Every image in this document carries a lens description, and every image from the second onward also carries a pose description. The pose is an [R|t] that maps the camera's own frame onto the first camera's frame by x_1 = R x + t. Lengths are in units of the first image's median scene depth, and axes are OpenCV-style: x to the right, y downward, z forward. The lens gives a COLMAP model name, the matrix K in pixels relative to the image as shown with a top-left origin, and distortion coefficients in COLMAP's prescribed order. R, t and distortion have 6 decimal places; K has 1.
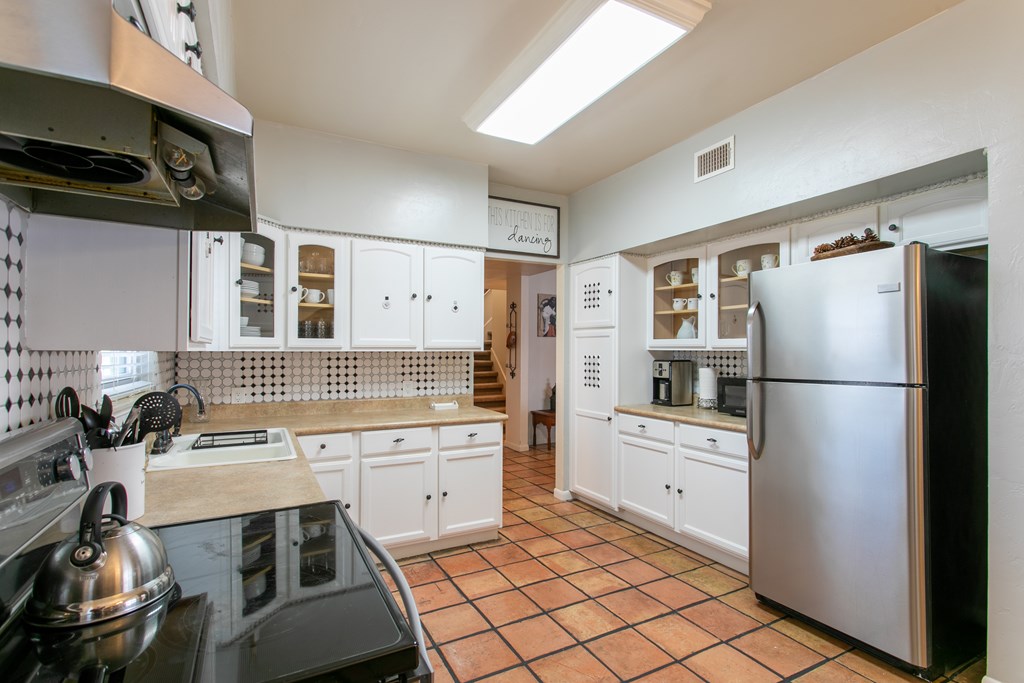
lens RADIAL K [[483.9, 0, 513.2], [0, 483.9, 347.8], [0, 0, 1]] dist [-0.020937, 0.000161]
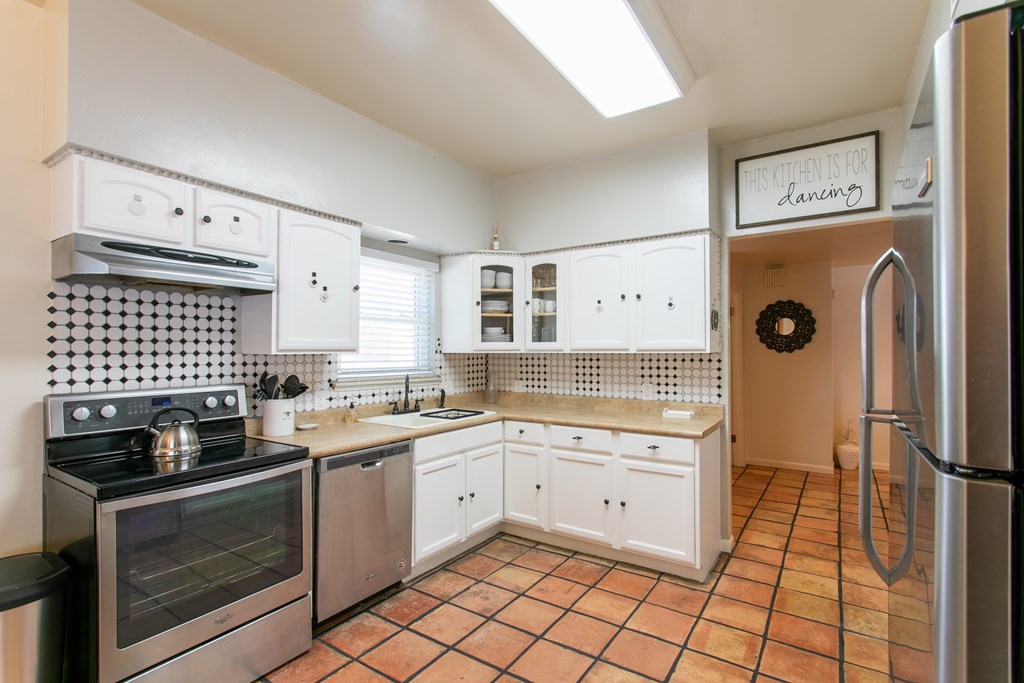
lens RADIAL K [[484.5, 0, 512.6], [0, 484.5, 346.2], [0, 0, 1]] dist [-0.000785, 0.000356]
pose [[0.469693, -0.010639, -0.882766, 0.561376], [0.005040, 0.999943, -0.009370, 0.001538], [0.882816, -0.000048, 0.469720, 0.339305]]
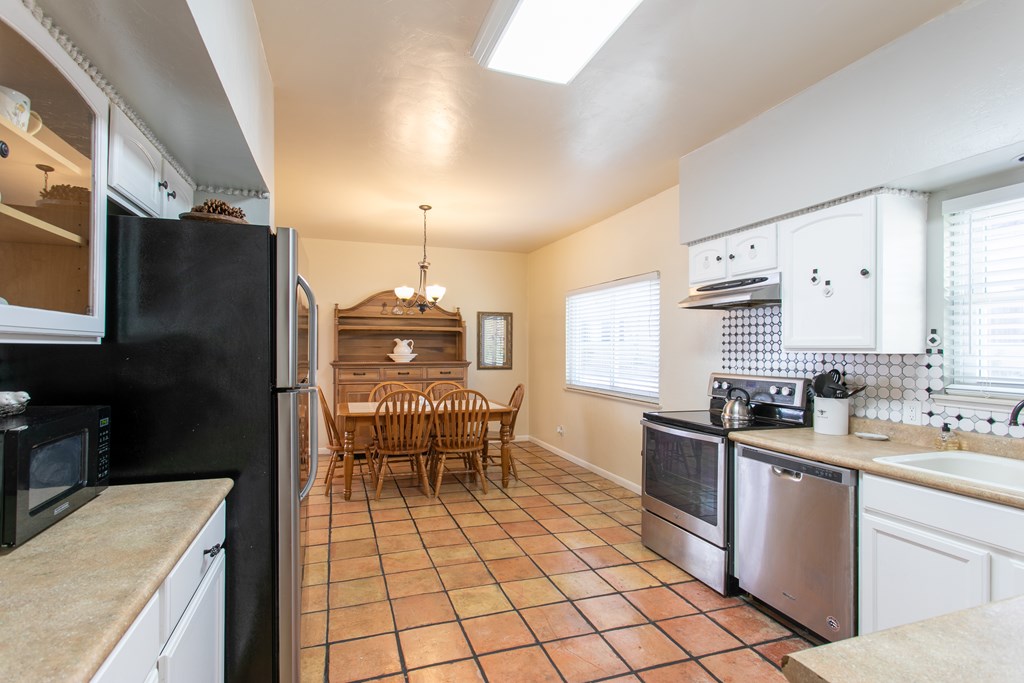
lens RADIAL K [[484.5, 0, 512.6], [0, 484.5, 346.2], [0, 0, 1]] dist [-0.000785, 0.000356]
pose [[-0.989827, -0.008569, 0.142019, 0.086500], [-0.009949, 0.999910, -0.009014, 0.006074], [-0.141929, -0.010335, -0.989823, 1.236559]]
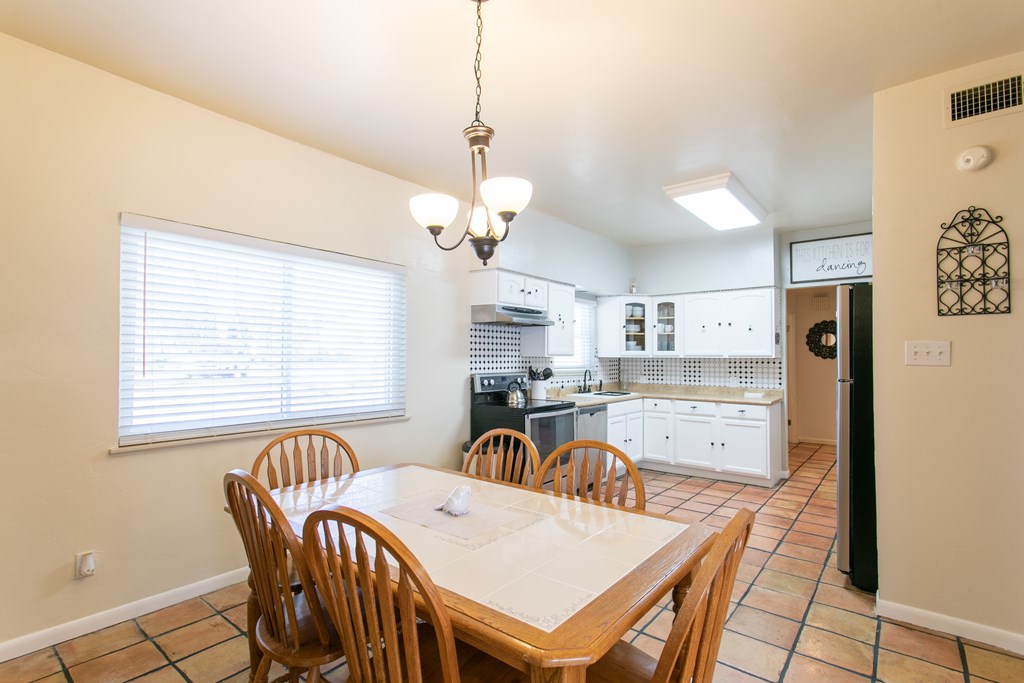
lens RADIAL K [[484.5, 0, 512.6], [0, 484.5, 346.2], [0, 0, 1]] dist [-0.000785, 0.000356]
pose [[0.389743, -0.021059, -0.920683, 1.036962], [-0.001082, 0.999727, -0.023325, 0.007137], [0.920923, 0.010087, 0.389614, -0.287848]]
